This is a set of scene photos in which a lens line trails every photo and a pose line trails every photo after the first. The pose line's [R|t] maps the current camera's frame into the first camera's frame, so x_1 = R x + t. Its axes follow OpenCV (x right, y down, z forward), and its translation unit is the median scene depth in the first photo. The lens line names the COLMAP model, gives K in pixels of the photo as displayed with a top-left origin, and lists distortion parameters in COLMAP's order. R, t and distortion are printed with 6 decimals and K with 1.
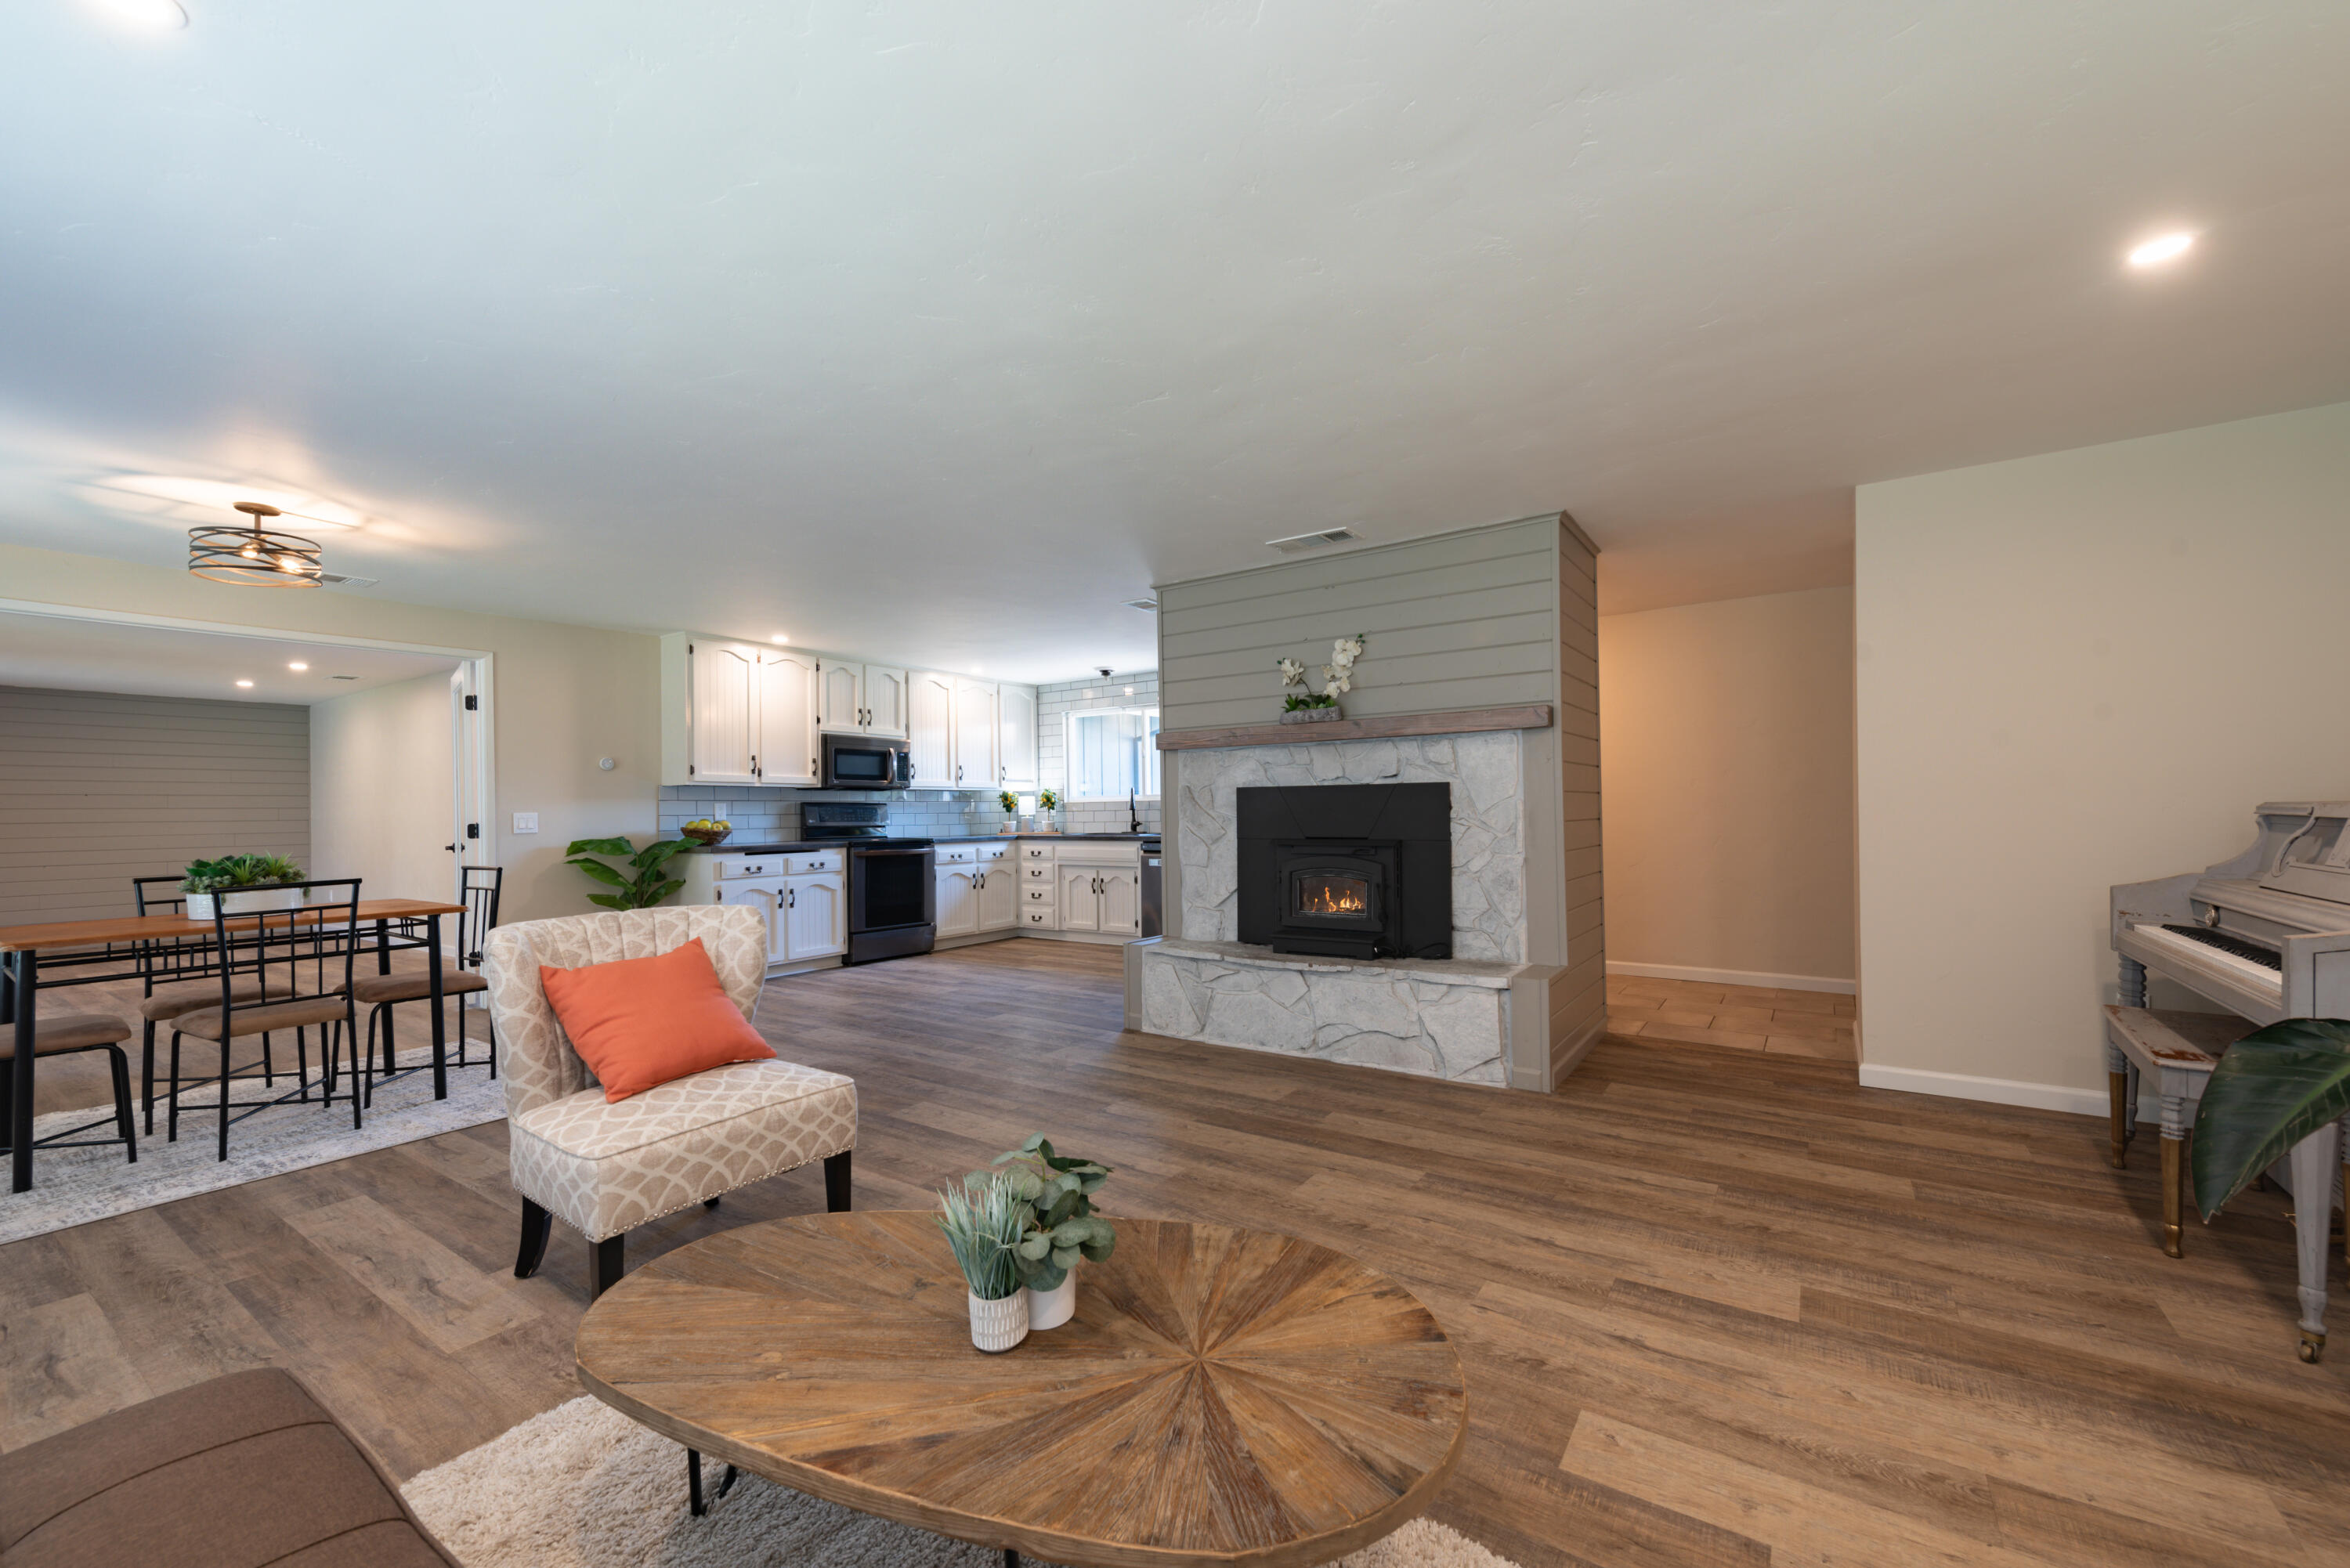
lens RADIAL K [[911.3, 0, 1186.3], [0, 911.3, 845.7], [0, 0, 1]] dist [-0.001589, 0.000100]
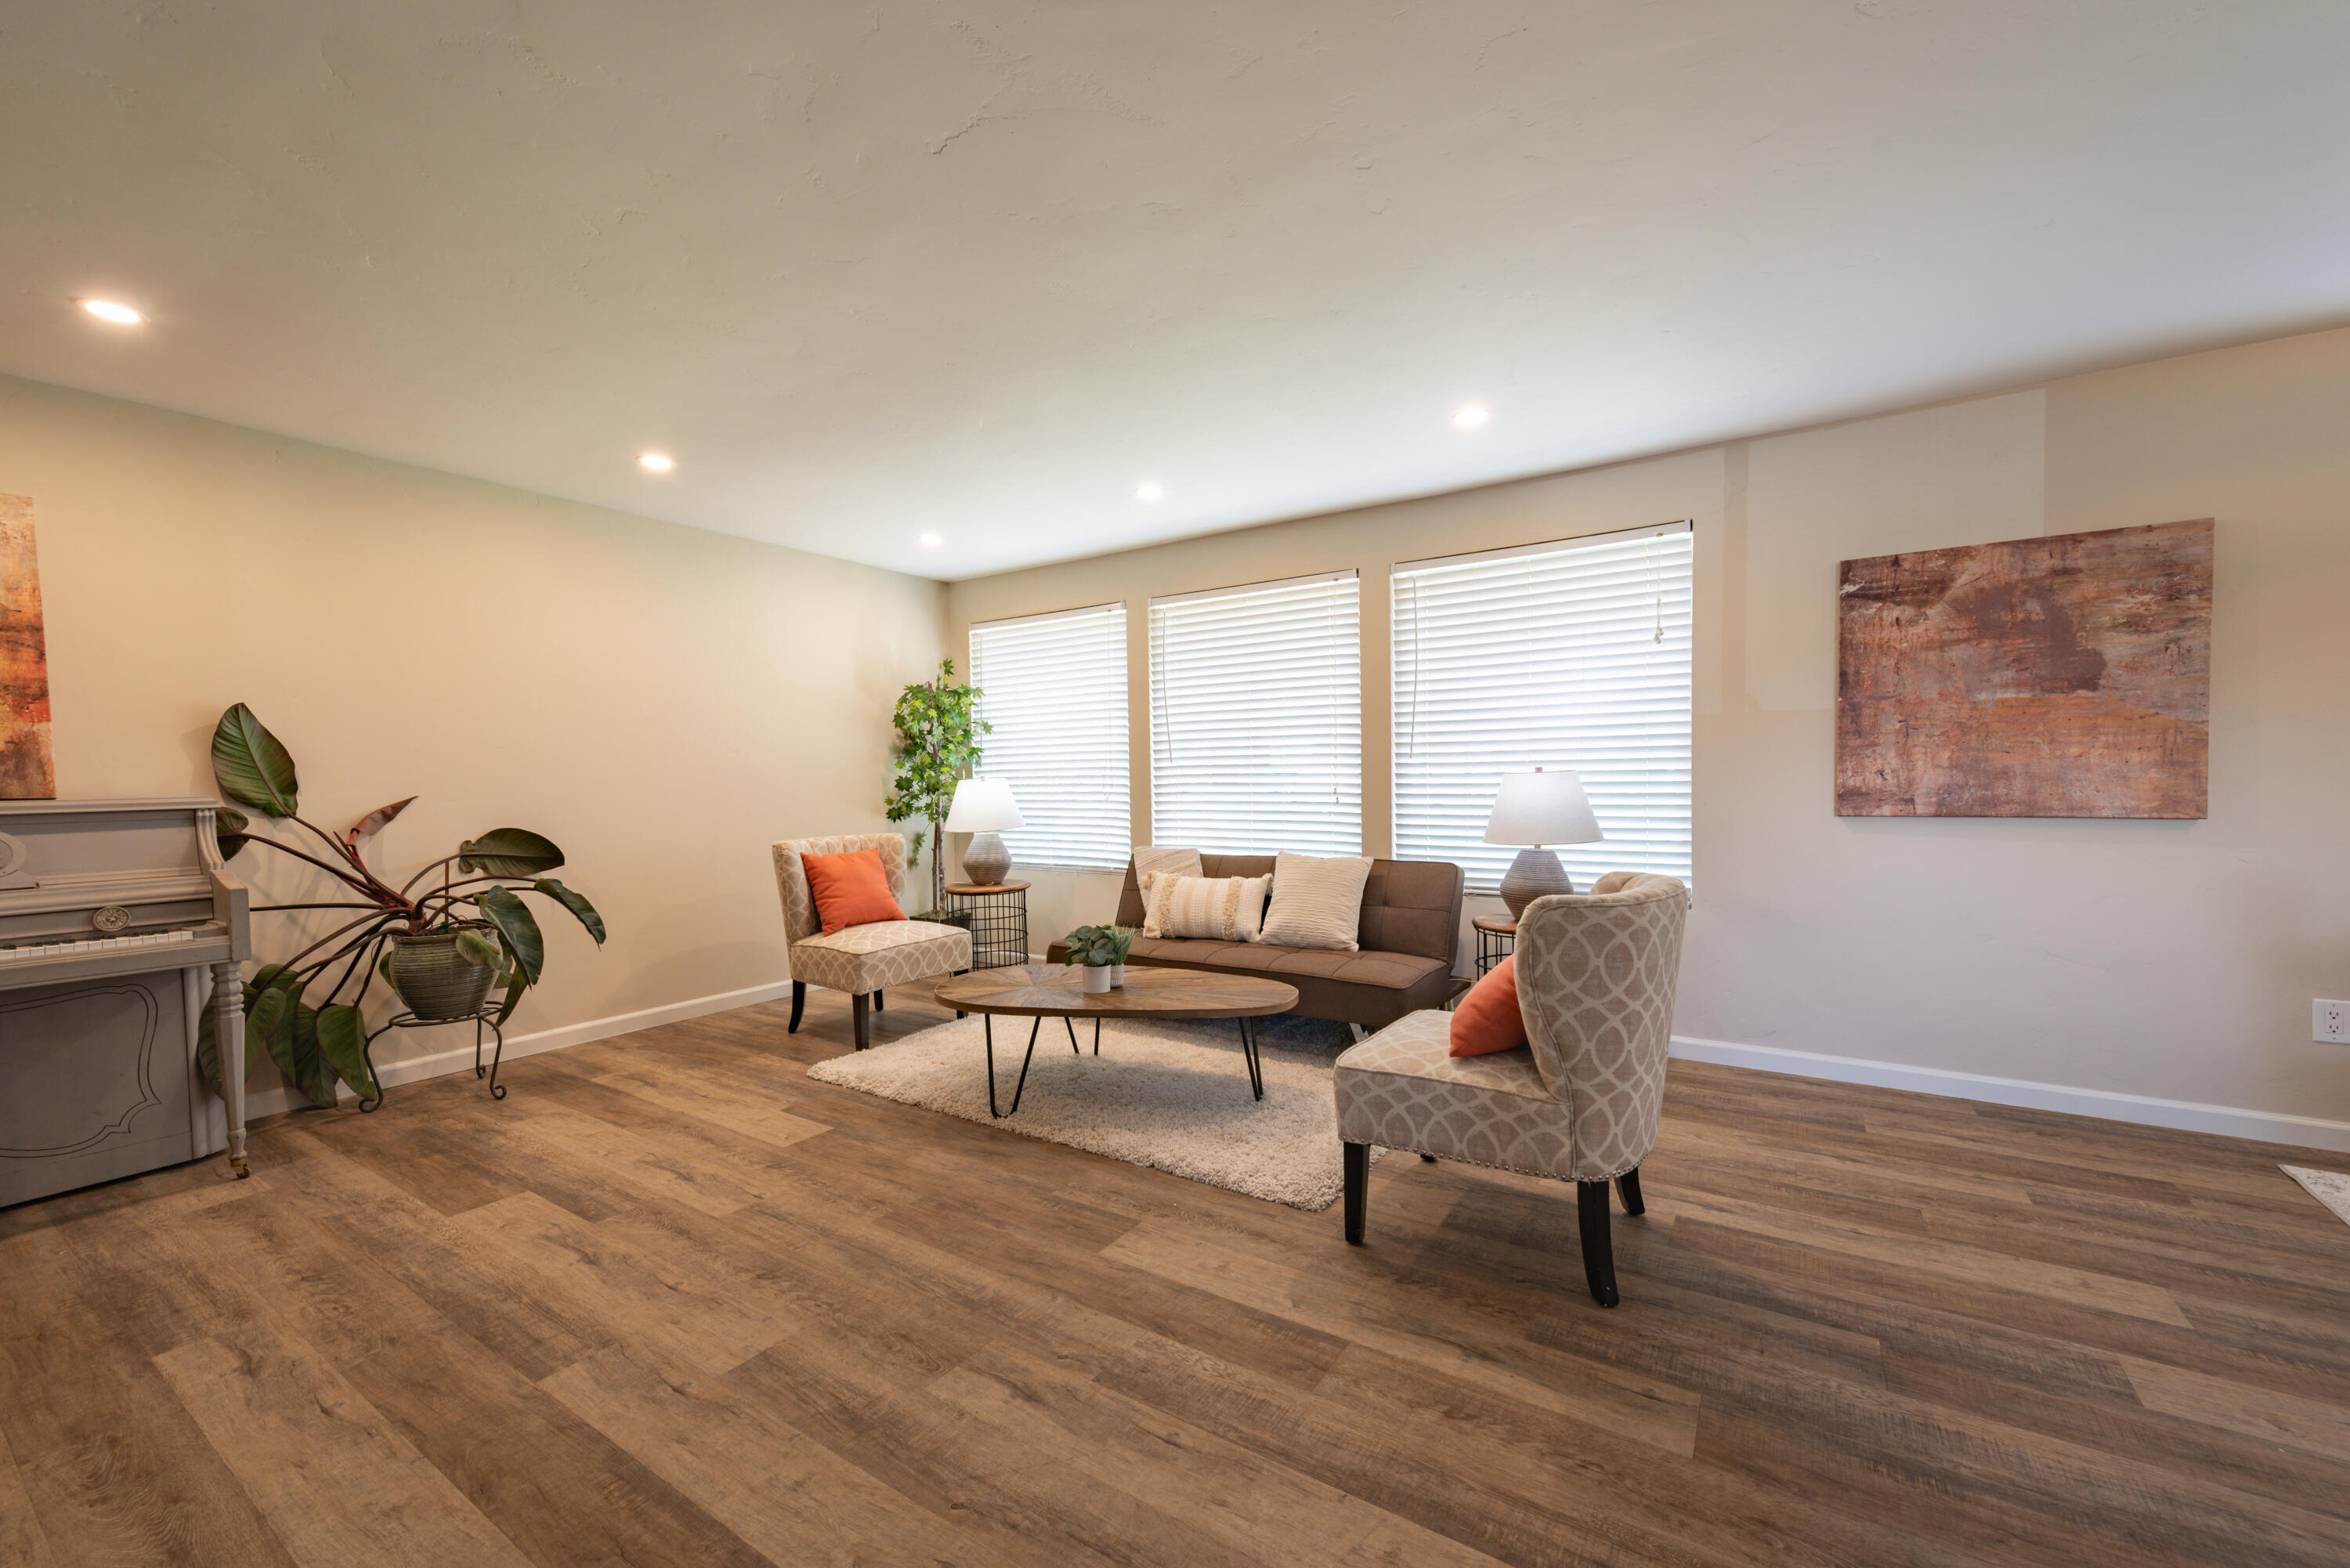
lens RADIAL K [[918.0, 0, 1189.2], [0, 918.0, 799.6], [0, 0, 1]] dist [0.009583, -0.000356]
pose [[-0.999349, 0.029084, -0.021370, -0.076043], [0.027606, 0.997405, 0.066485, -0.027024], [0.023248, 0.065852, -0.997559, 0.705317]]
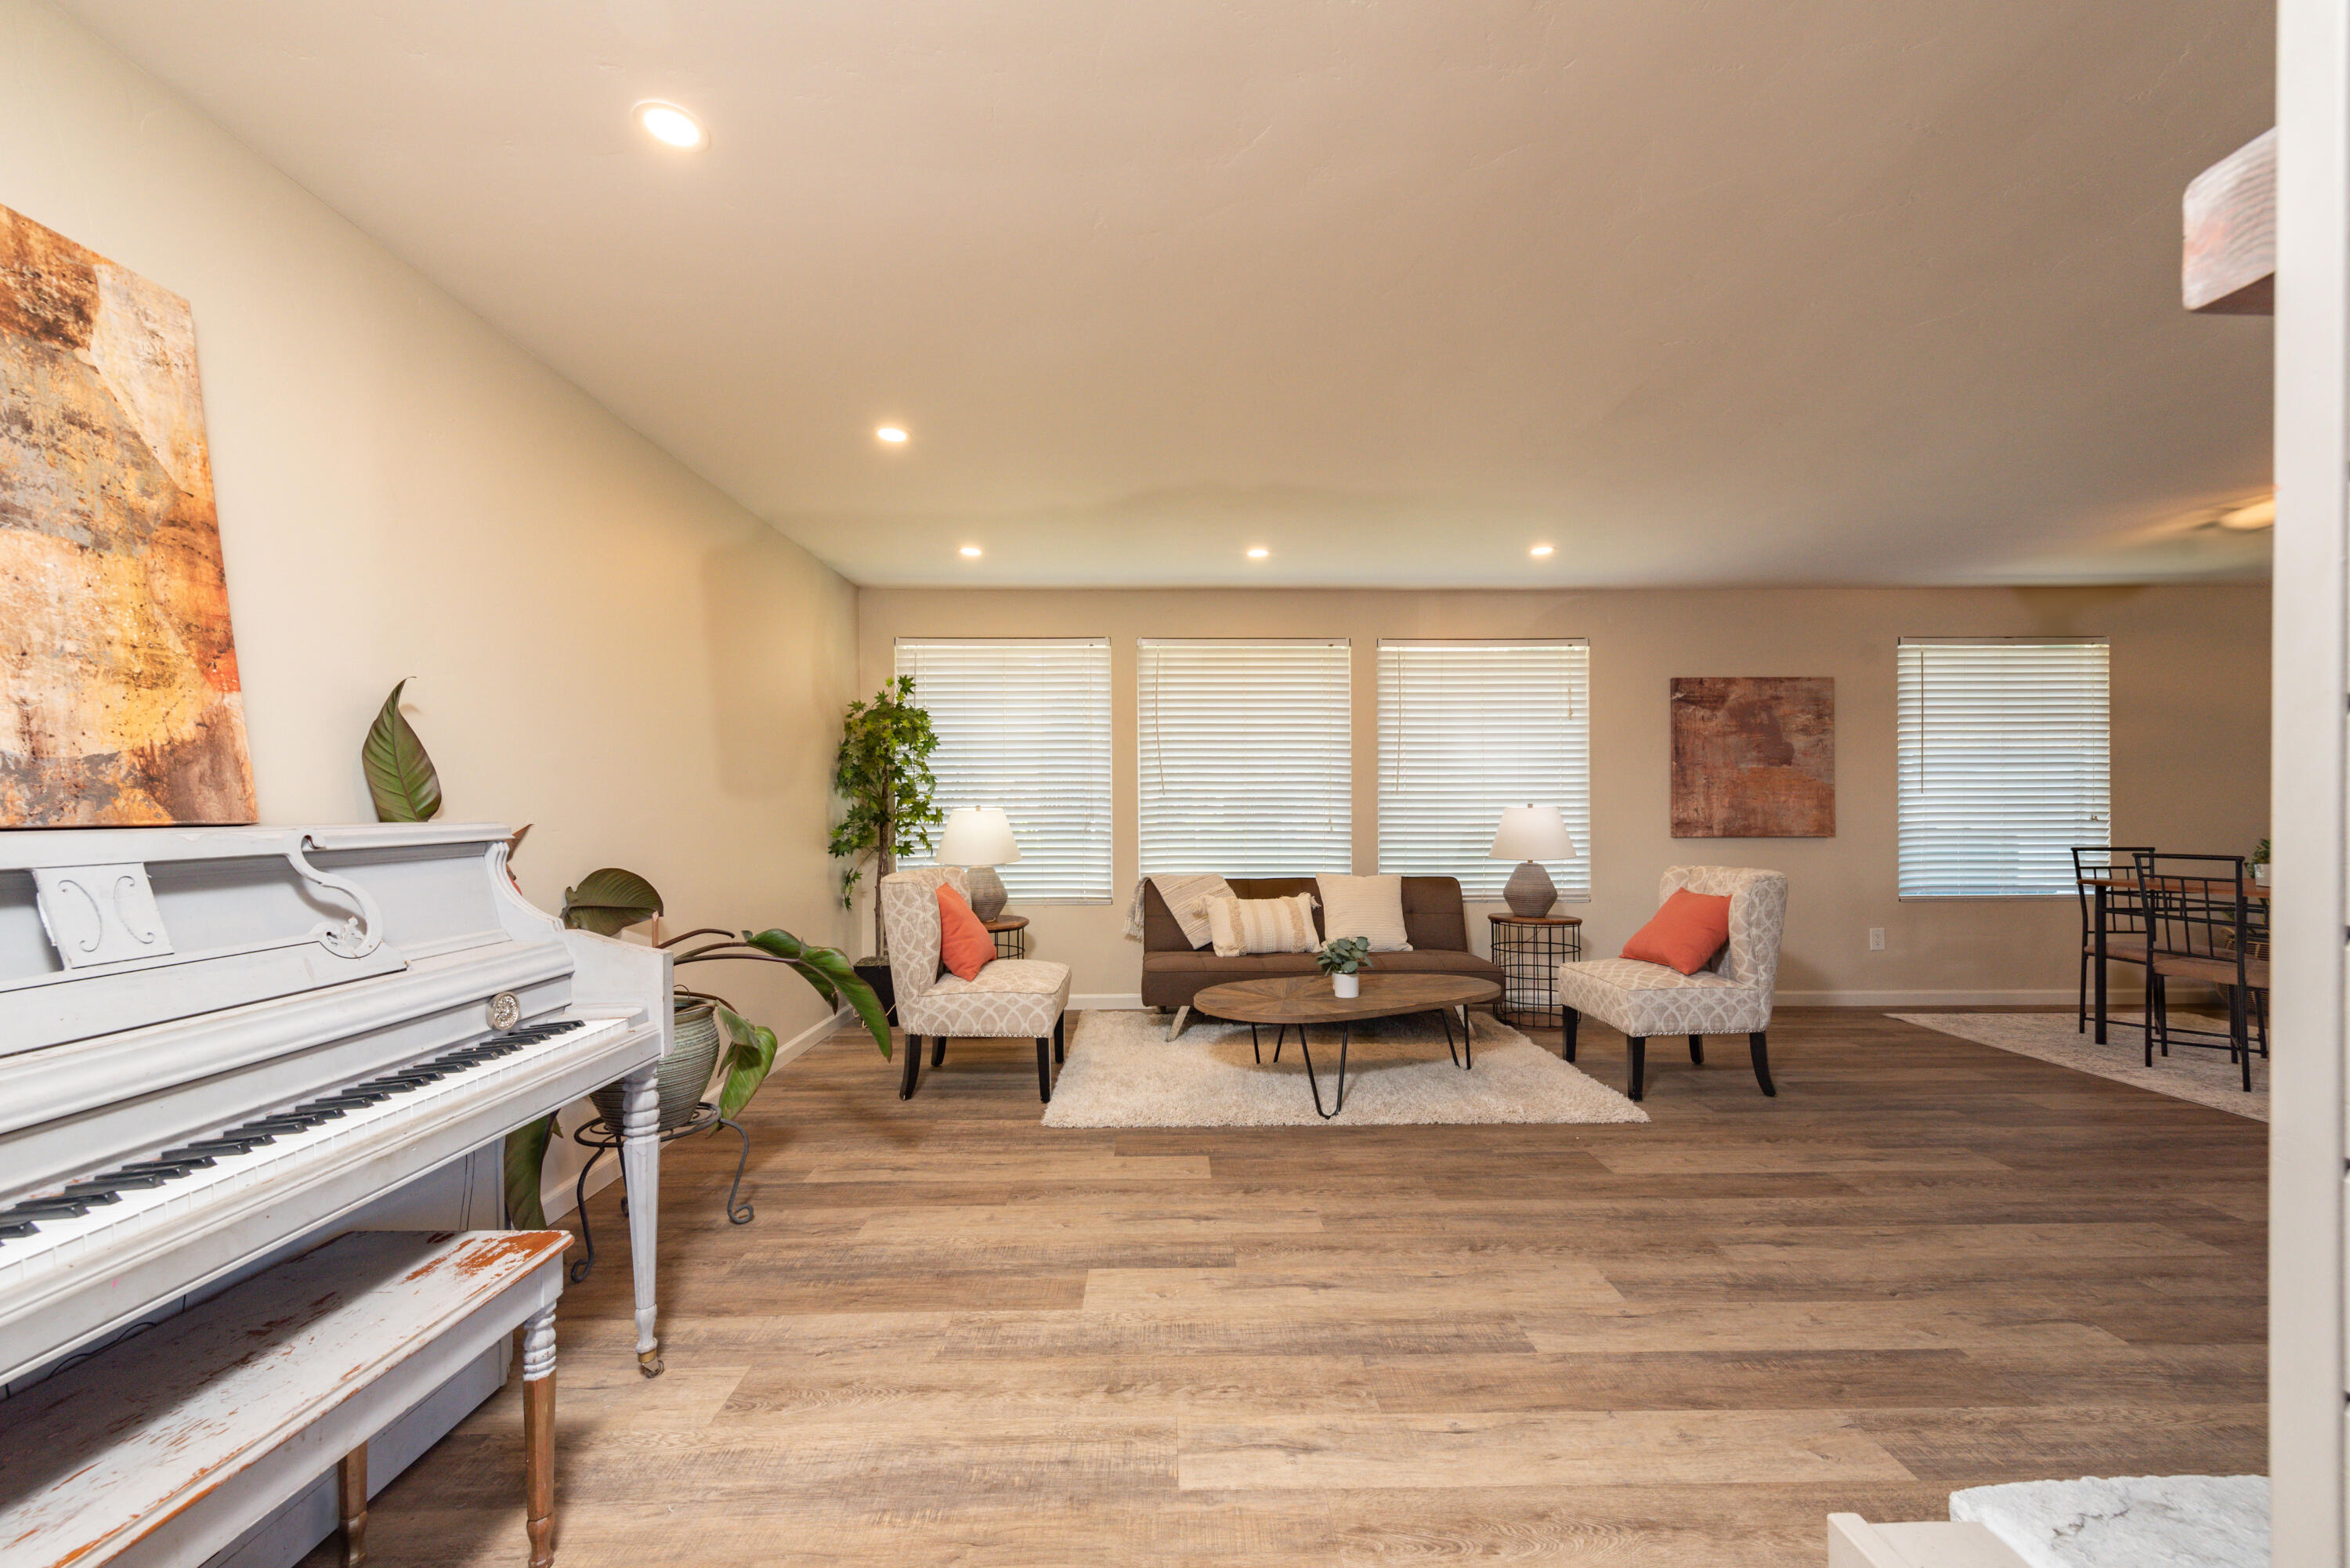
lens RADIAL K [[921.9, 0, 1170.4], [0, 921.9, 798.3], [0, 0, 1]] dist [0.011950, -0.000066]
pose [[-0.816447, 0.011506, -0.577305, 0.384460], [-0.007646, 0.999498, 0.030734, -0.029876], [0.577369, 0.029506, -0.815950, 0.610167]]
